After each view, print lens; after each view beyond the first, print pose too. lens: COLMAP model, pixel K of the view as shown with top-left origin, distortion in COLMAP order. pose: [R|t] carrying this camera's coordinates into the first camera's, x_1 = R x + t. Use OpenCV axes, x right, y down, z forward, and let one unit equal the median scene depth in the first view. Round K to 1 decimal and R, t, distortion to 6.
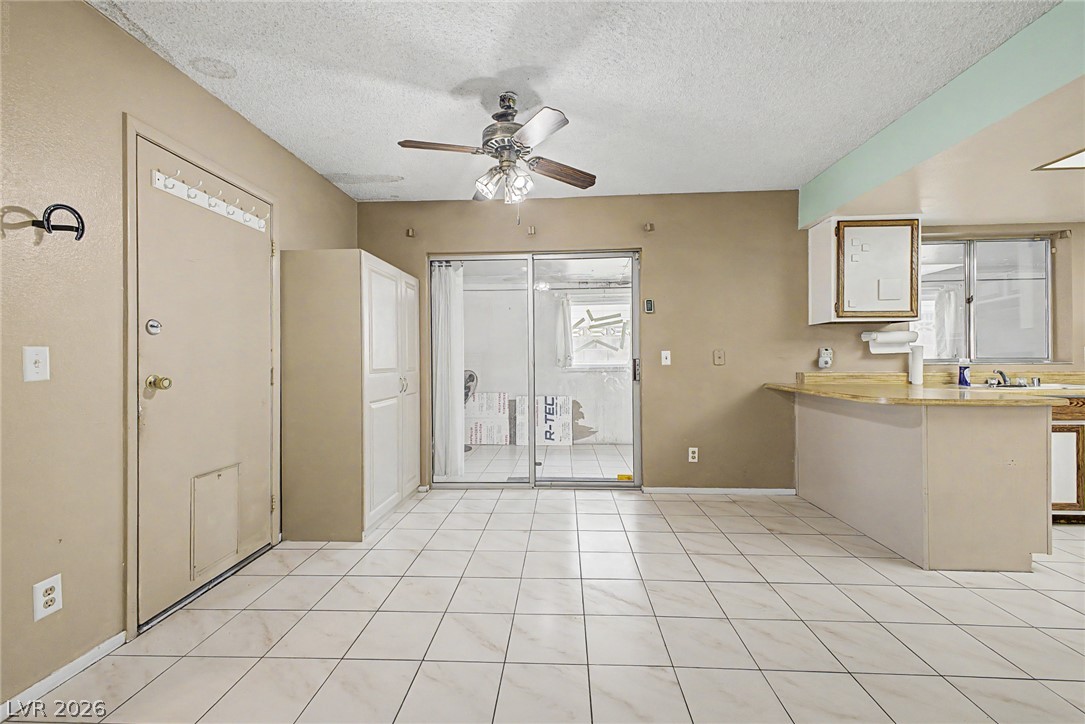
lens RADIAL K [[479.1, 0, 534.6], [0, 479.1, 364.3], [0, 0, 1]] dist [0.006738, -0.001232]
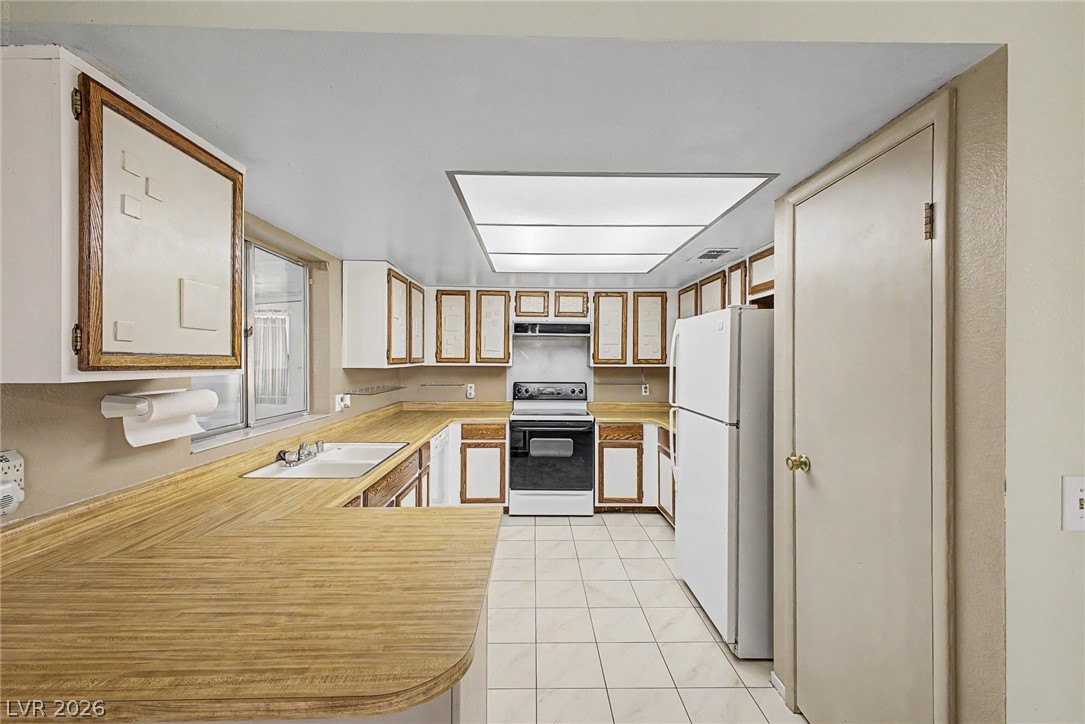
lens RADIAL K [[435.0, 0, 549.8], [0, 435.0, 365.1], [0, 0, 1]] dist [0.015213, -0.001802]
pose [[-0.080181, -0.003502, 0.996774, 0.284337], [-0.000618, 0.999994, 0.003463, -0.094957], [-0.996780, -0.000338, -0.080183, 0.658313]]
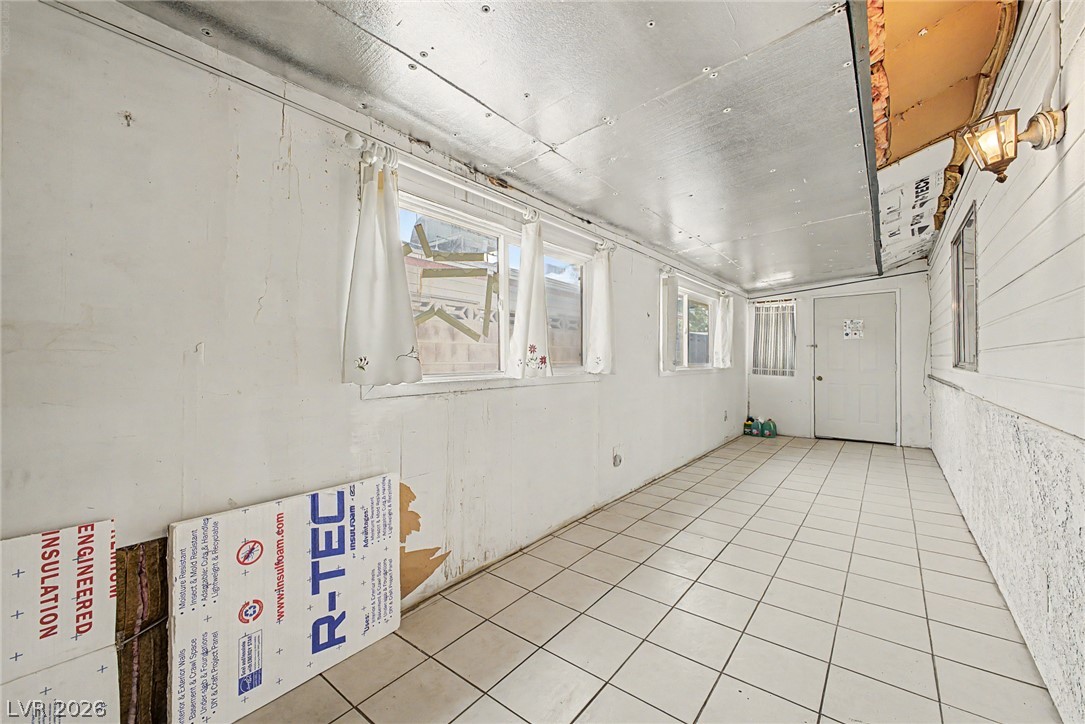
lens RADIAL K [[435.0, 0, 551.0], [0, 435.0, 363.4], [0, 0, 1]] dist [0.015213, -0.001802]
pose [[0.566828, 0.003521, 0.823829, -0.168699], [-0.001326, 0.999993, -0.003361, -0.010408], [-0.823835, 0.000813, 0.566829, 1.185141]]
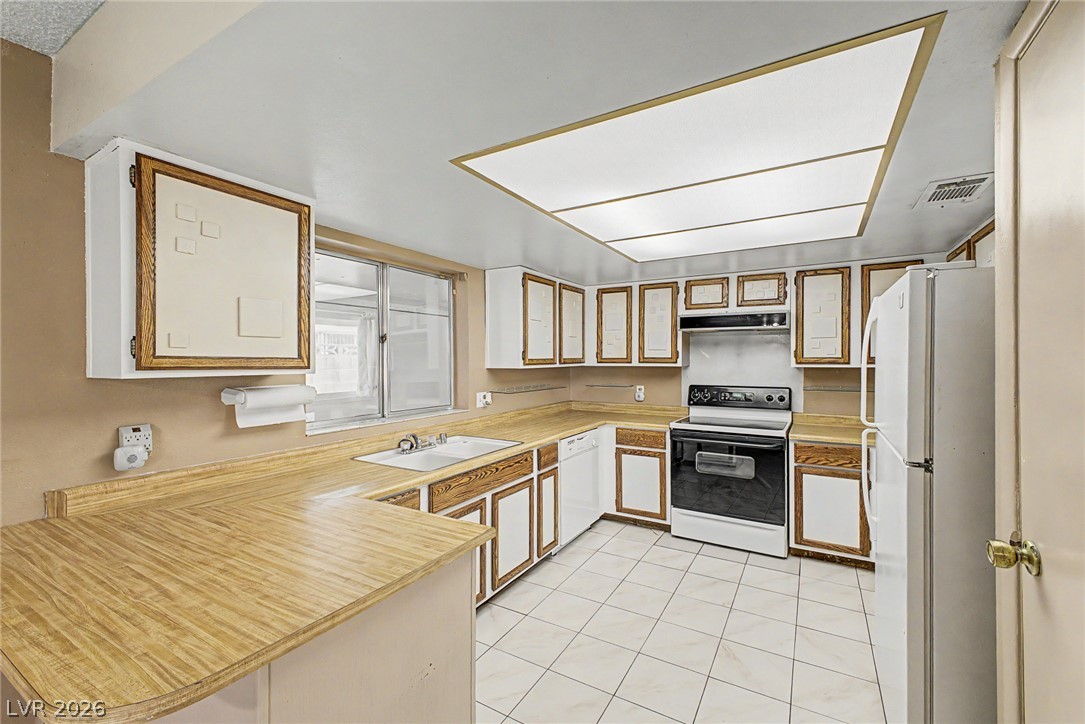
lens RADIAL K [[435.0, 0, 557.3], [0, 435.0, 365.3], [0, 0, 1]] dist [0.015213, -0.001802]
pose [[0.461429, -0.003591, 0.887170, 0.416096], [0.001554, 0.999994, 0.003239, -0.095090], [-0.887176, -0.000116, 0.461431, 0.432263]]
